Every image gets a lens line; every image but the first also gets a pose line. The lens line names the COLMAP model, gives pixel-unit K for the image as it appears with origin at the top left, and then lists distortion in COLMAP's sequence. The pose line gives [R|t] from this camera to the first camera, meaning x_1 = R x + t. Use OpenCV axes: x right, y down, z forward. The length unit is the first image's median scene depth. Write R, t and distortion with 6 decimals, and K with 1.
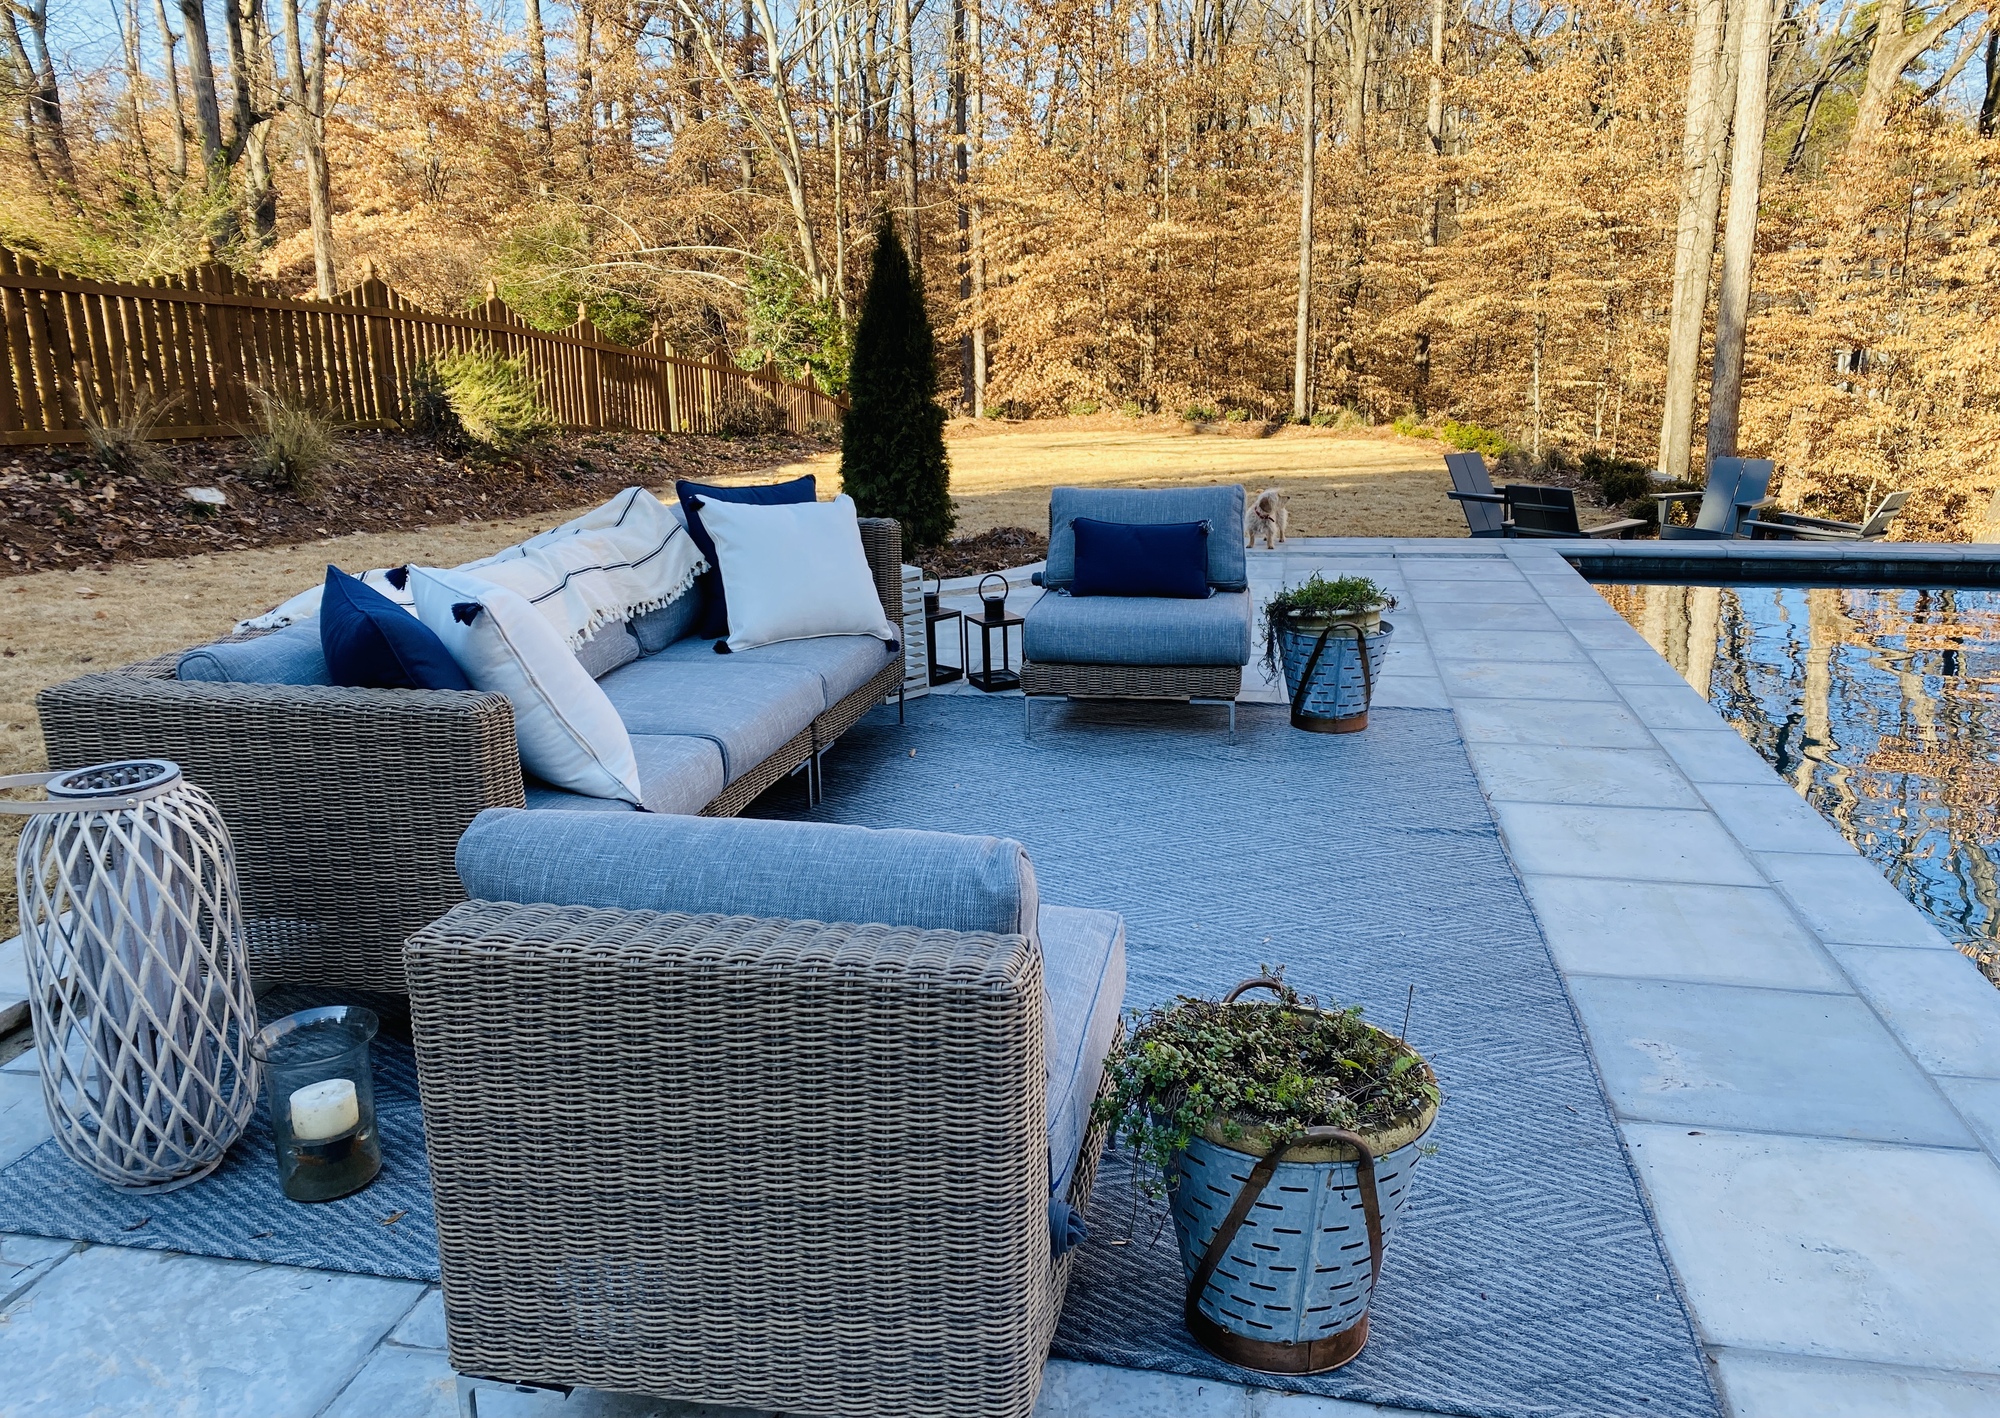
lens RADIAL K [[1515.3, 0, 999.4], [0, 1515.3, 670.2], [0, 0, 1]] dist [0.073394, -0.087491]
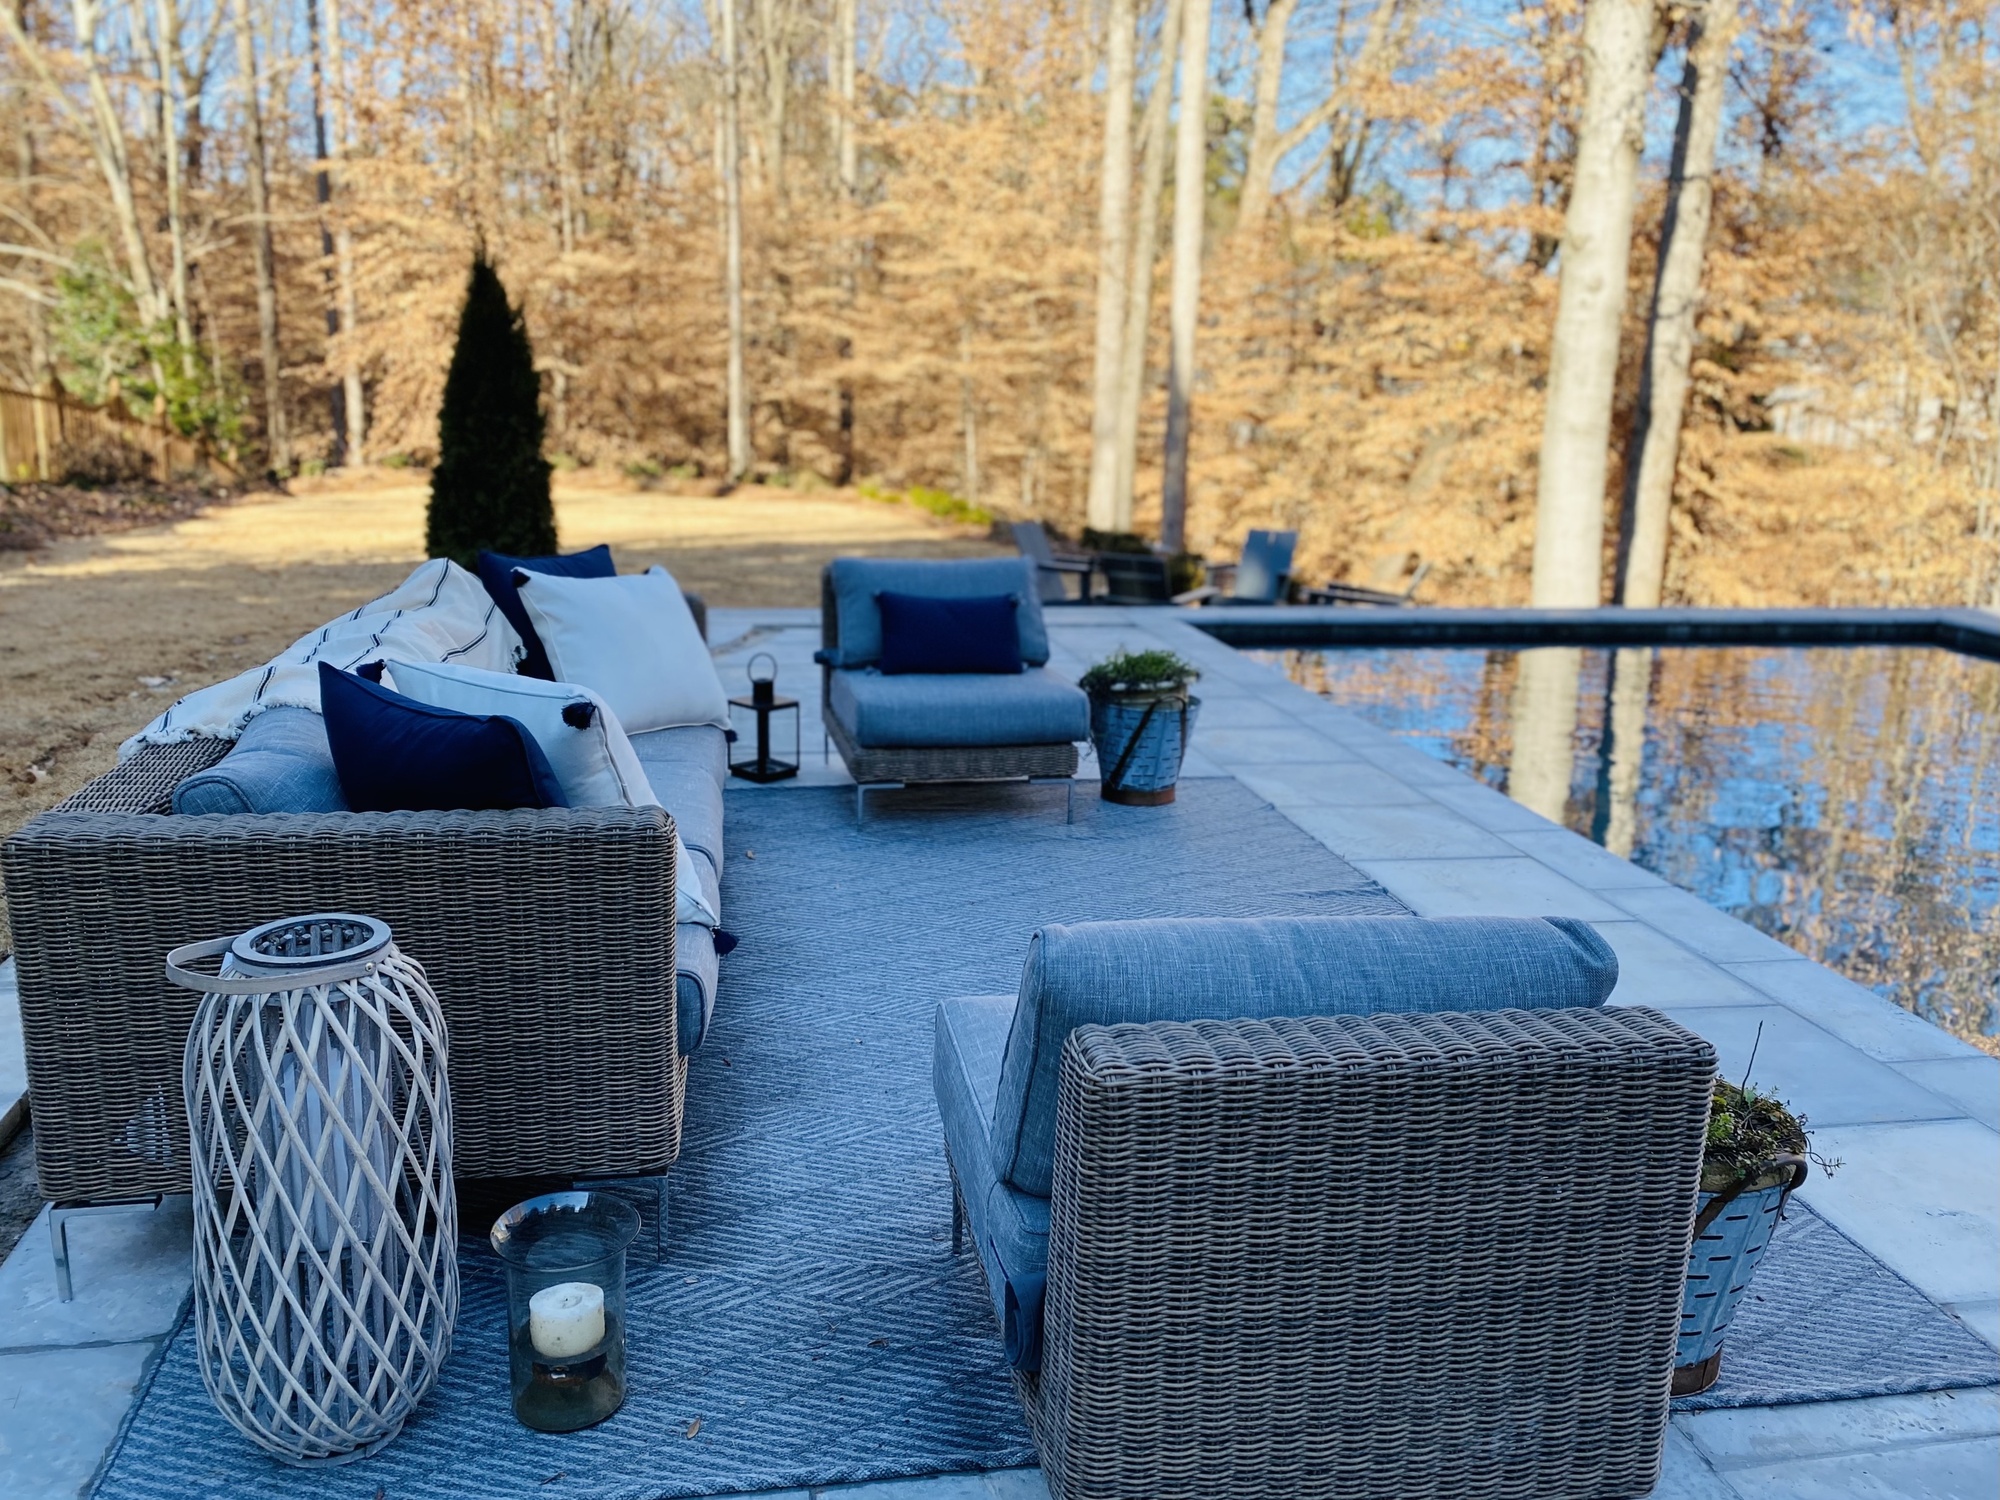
lens RADIAL K [[1644.8, 0, 1001.3], [0, 1644.8, 747.8], [0, 0, 1]] dist [0.081962, -0.115960]
pose [[0.927280, -0.043144, 0.371873, -0.272528], [0.043370, 0.999029, 0.007761, -0.009455], [-0.371847, 0.008932, 0.928251, 0.037517]]
